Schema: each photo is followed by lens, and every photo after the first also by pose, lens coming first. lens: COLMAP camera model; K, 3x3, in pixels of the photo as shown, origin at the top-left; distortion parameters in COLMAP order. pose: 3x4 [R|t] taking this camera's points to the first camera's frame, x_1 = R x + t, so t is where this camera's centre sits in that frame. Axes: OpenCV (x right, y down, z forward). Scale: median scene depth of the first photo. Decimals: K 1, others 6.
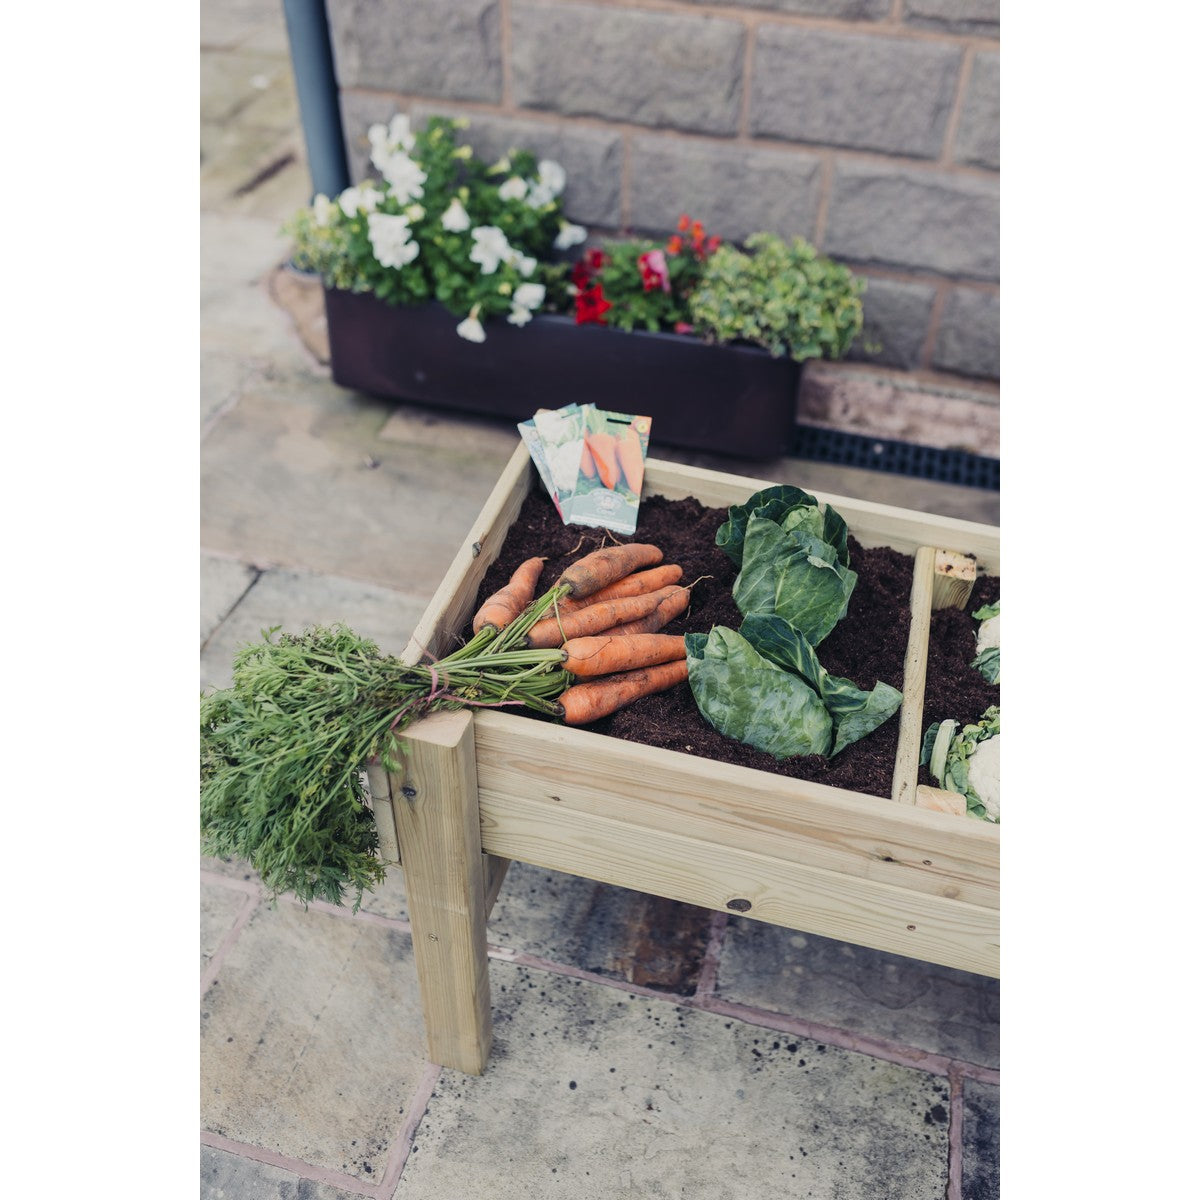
lens RADIAL K [[1146.8, 0, 622.4], [0, 1146.8, 582.6], [0, 0, 1]] dist [-0.005253, 0.013474]
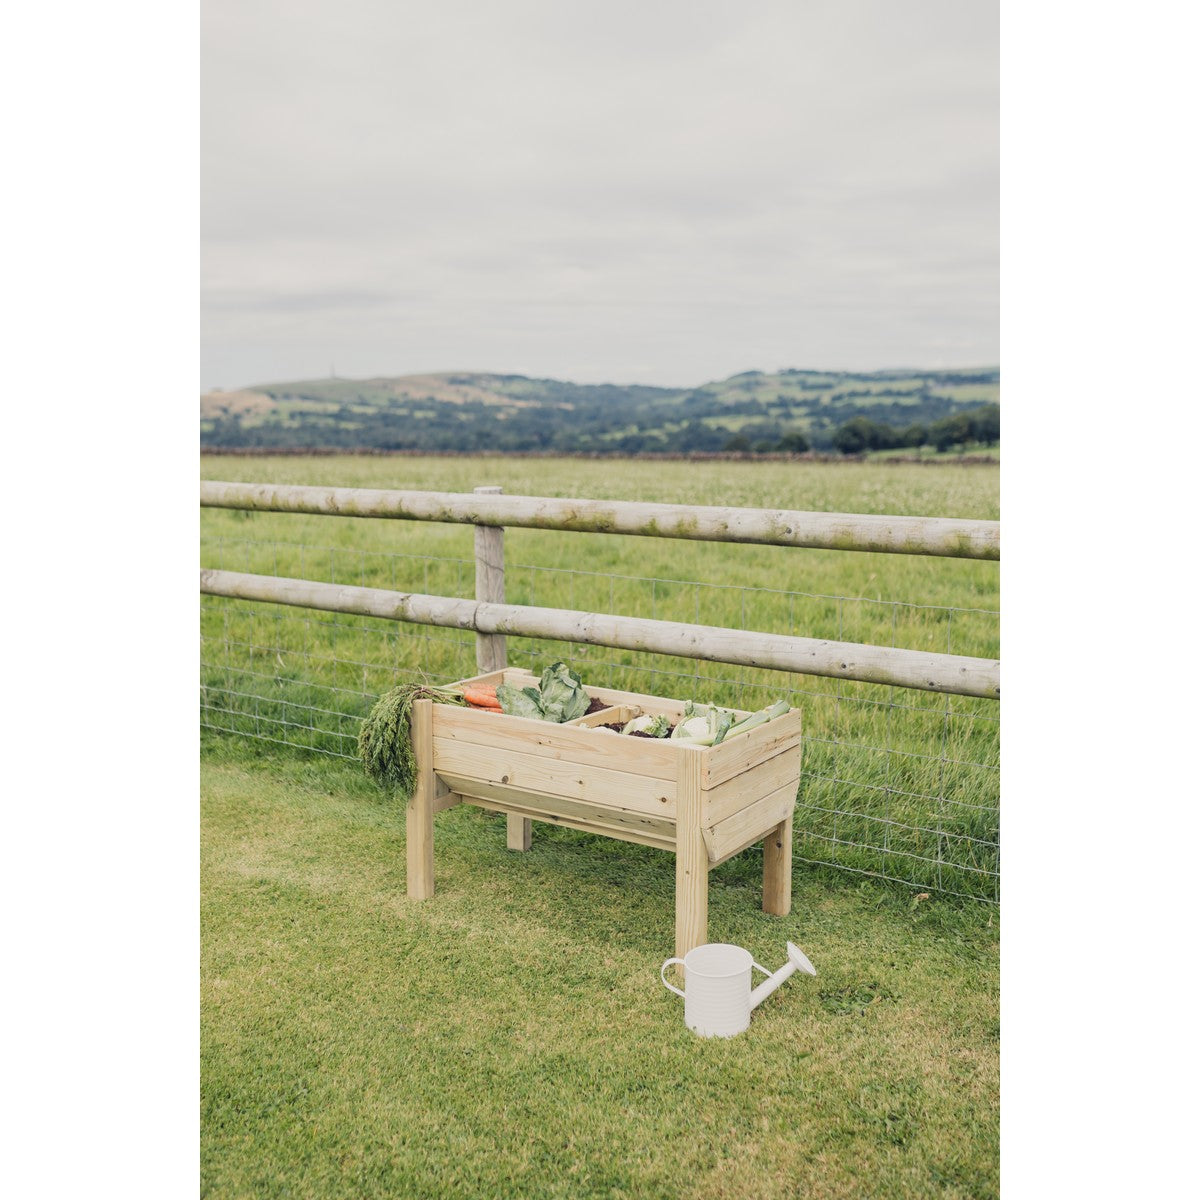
lens RADIAL K [[1242.2, 0, 552.4], [0, 1242.2, 627.1], [0, 0, 1]] dist [-0.002086, 0.009790]
pose [[0.933646, 0.011720, -0.358005, 0.695208], [-0.203530, 0.839803, -0.503296, 0.789675], [0.294755, 0.542765, 0.786464, -0.850147]]
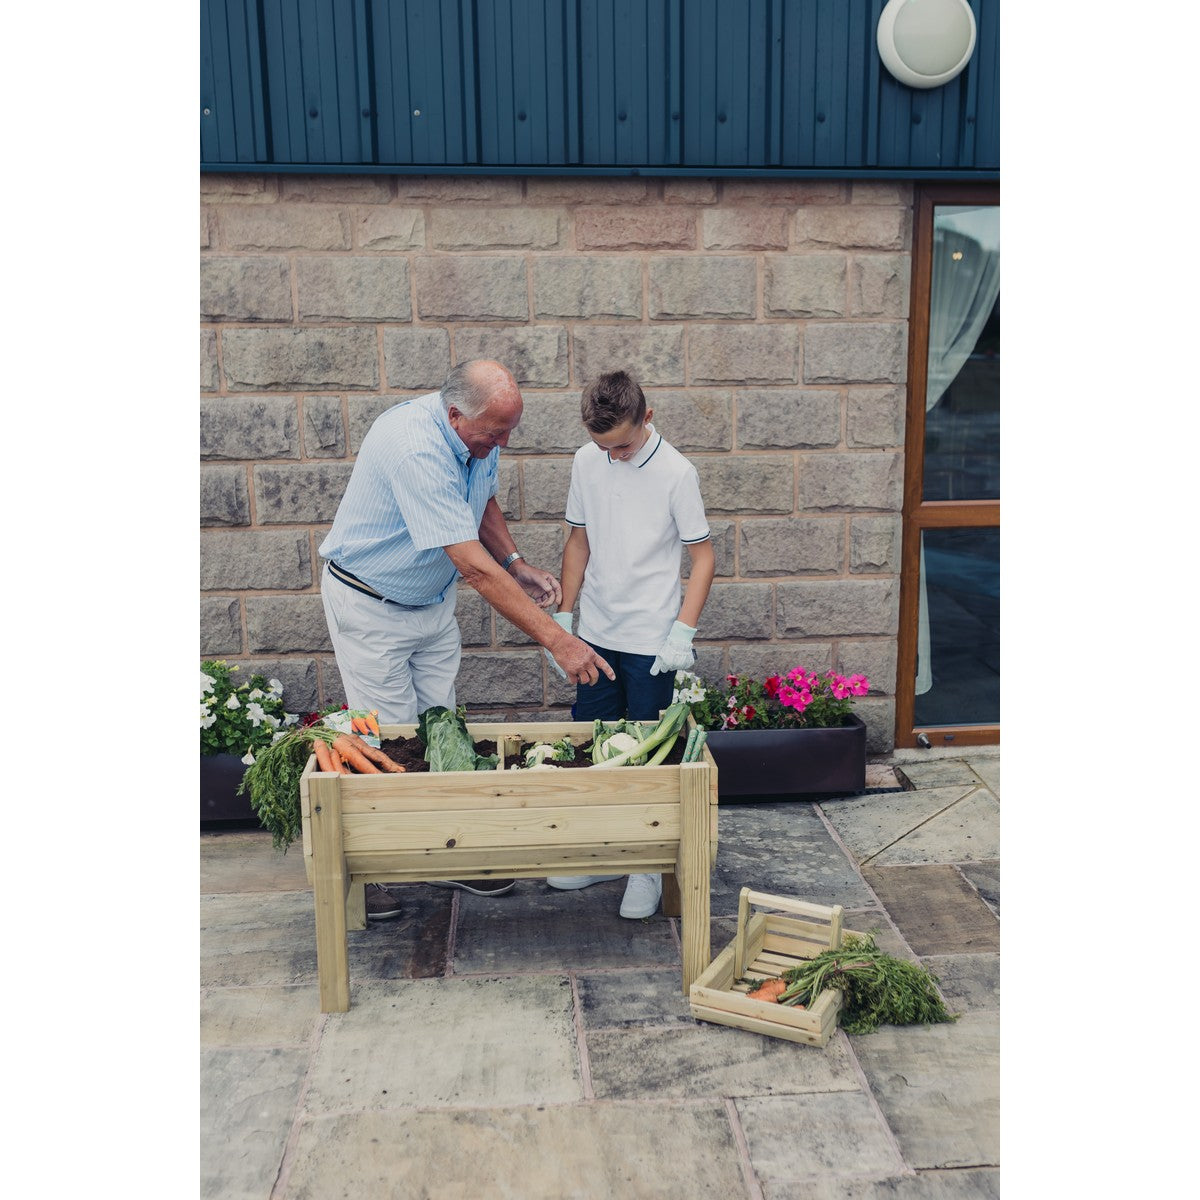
lens RADIAL K [[1343.1, 0, 646.6], [0, 1343.1, 613.9], [0, 0, 1]] dist [-0.001368, -0.013407]
pose [[0.936457, -0.112363, 0.332300, -0.225821], [0.262310, 0.853269, -0.450694, 0.690642], [-0.232900, 0.509221, 0.828524, -0.975470]]
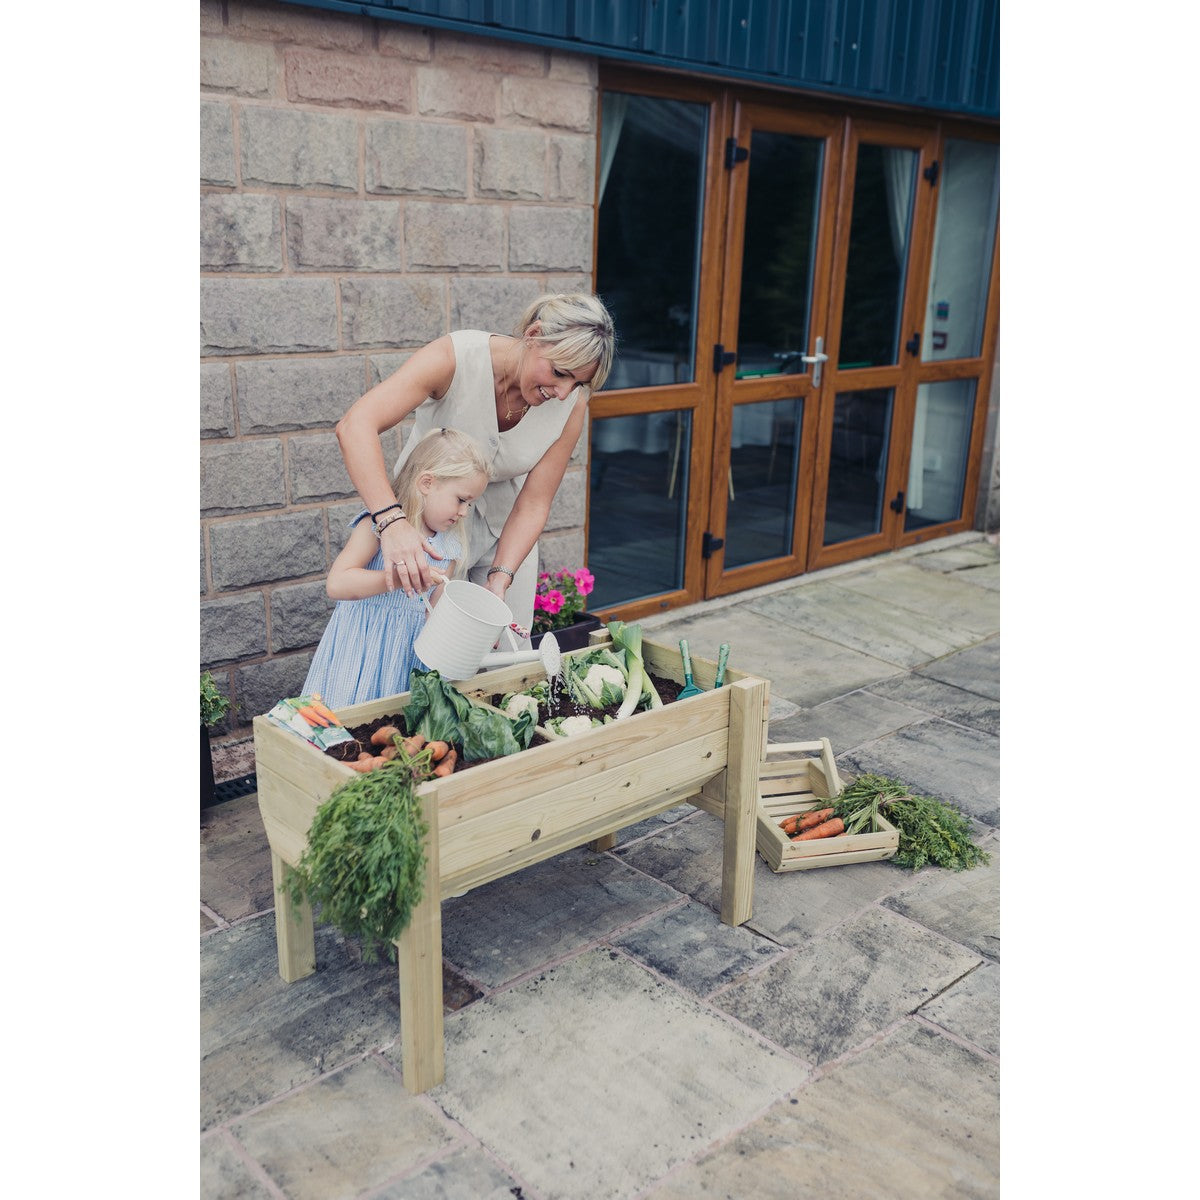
lens RADIAL K [[1184.0, 0, 592.6], [0, 1184.0, 599.2], [0, 0, 1]] dist [0.000455, 0.001277]
pose [[0.548765, -0.260968, 0.794199, -0.751752], [0.560188, 0.819970, -0.117635, 0.126586], [-0.620521, 0.509455, 0.596163, -0.291633]]
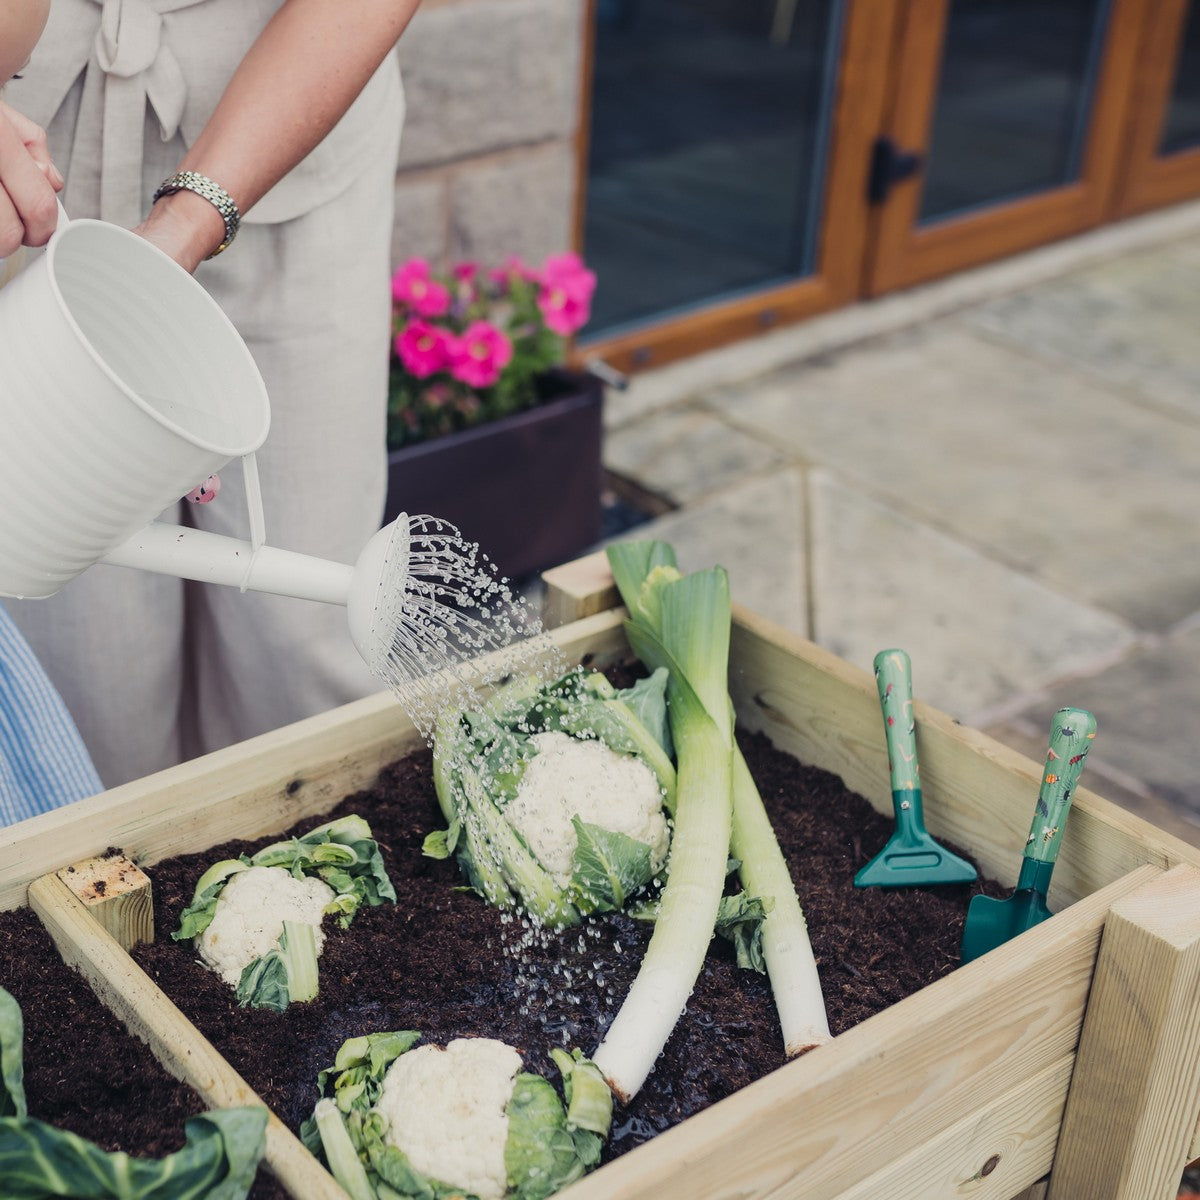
lens RADIAL K [[1822.2, 0, 306.5], [0, 1822.2, 601.3], [0, 0, 1]] dist [-0.000599, 0.006224]
pose [[0.671411, -0.405746, 0.620143, -0.080778], [0.536096, 0.843679, -0.028415, -0.030462], [-0.511672, 0.351534, 0.783974, 0.130954]]
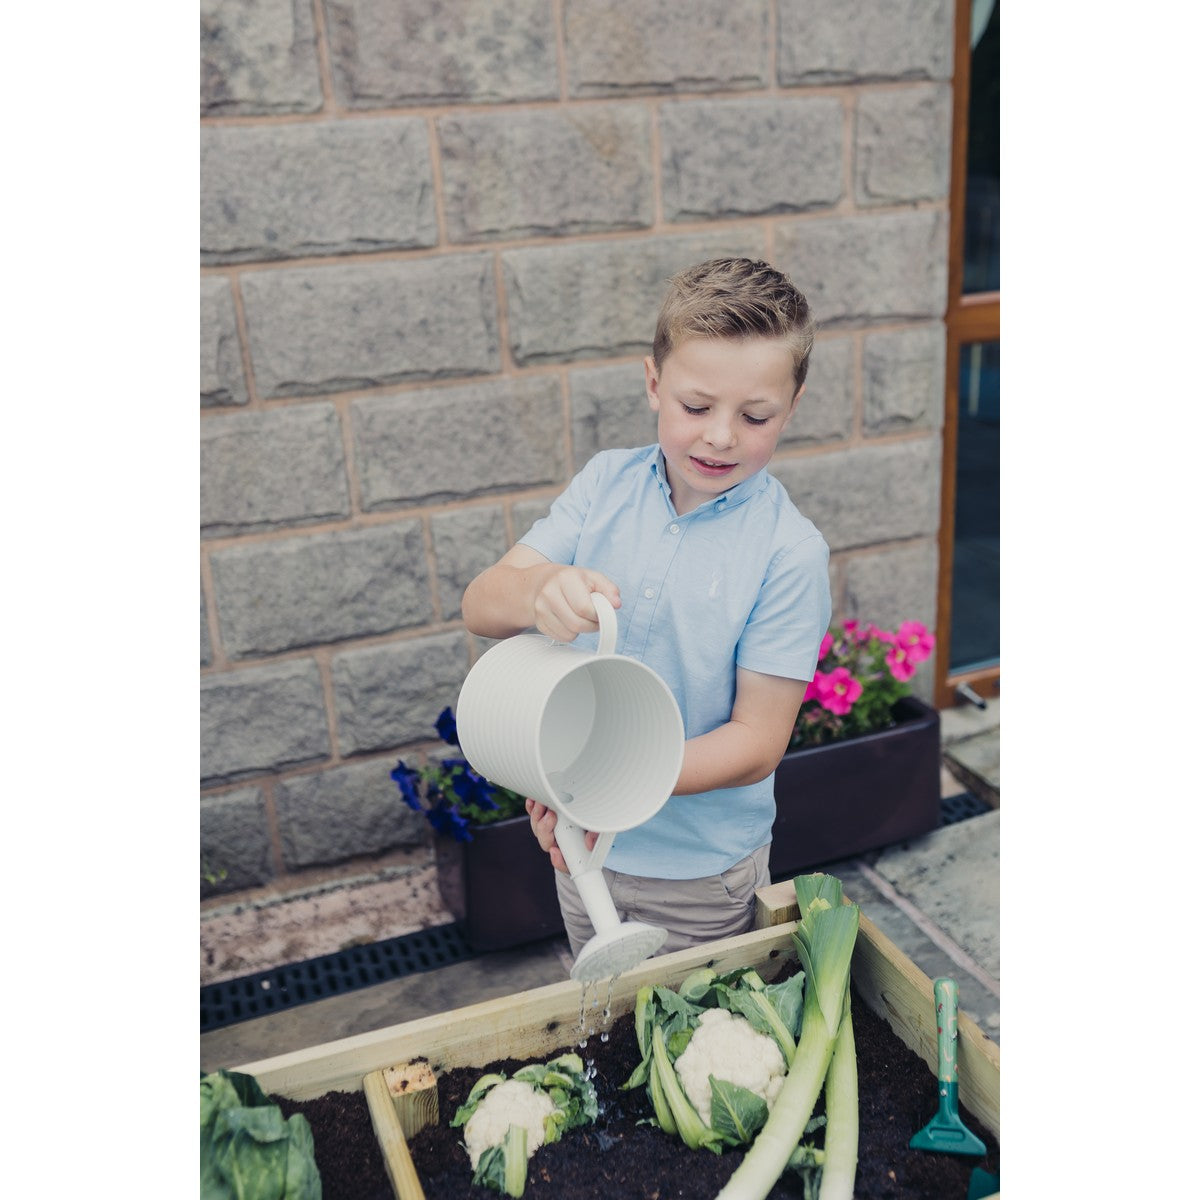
lens RADIAL K [[1350.5, 0, 617.9], [0, 1350.5, 518.9], [0, 0, 1]] dist [-0.003300, 0.011875]
pose [[0.807071, -0.244907, 0.537268, -0.017529], [0.449743, 0.844557, -0.290611, -0.002805], [-0.382581, 0.476176, 0.791763, -0.045412]]
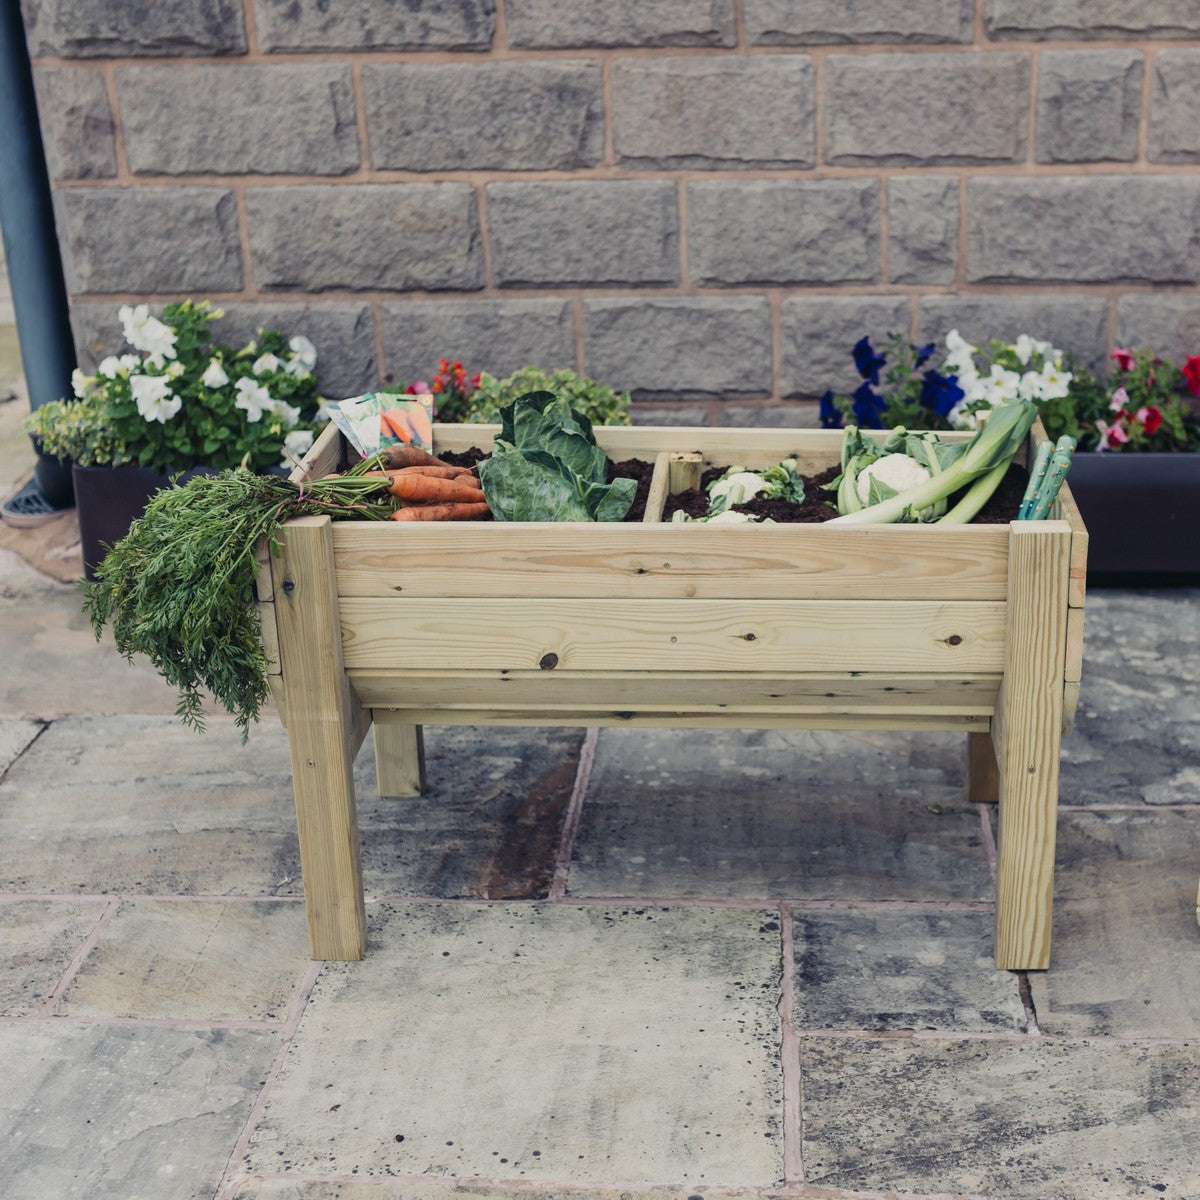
lens RADIAL K [[1946.3, 0, 703.1], [0, 1946.3, 649.4], [0, 0, 1]] dist [-0.008079, 0.033284]
pose [[0.975661, -0.132228, 0.174931, -0.059782], [0.181619, 0.934307, -0.306733, 0.517033], [-0.122880, 0.331039, 0.935582, -0.582468]]
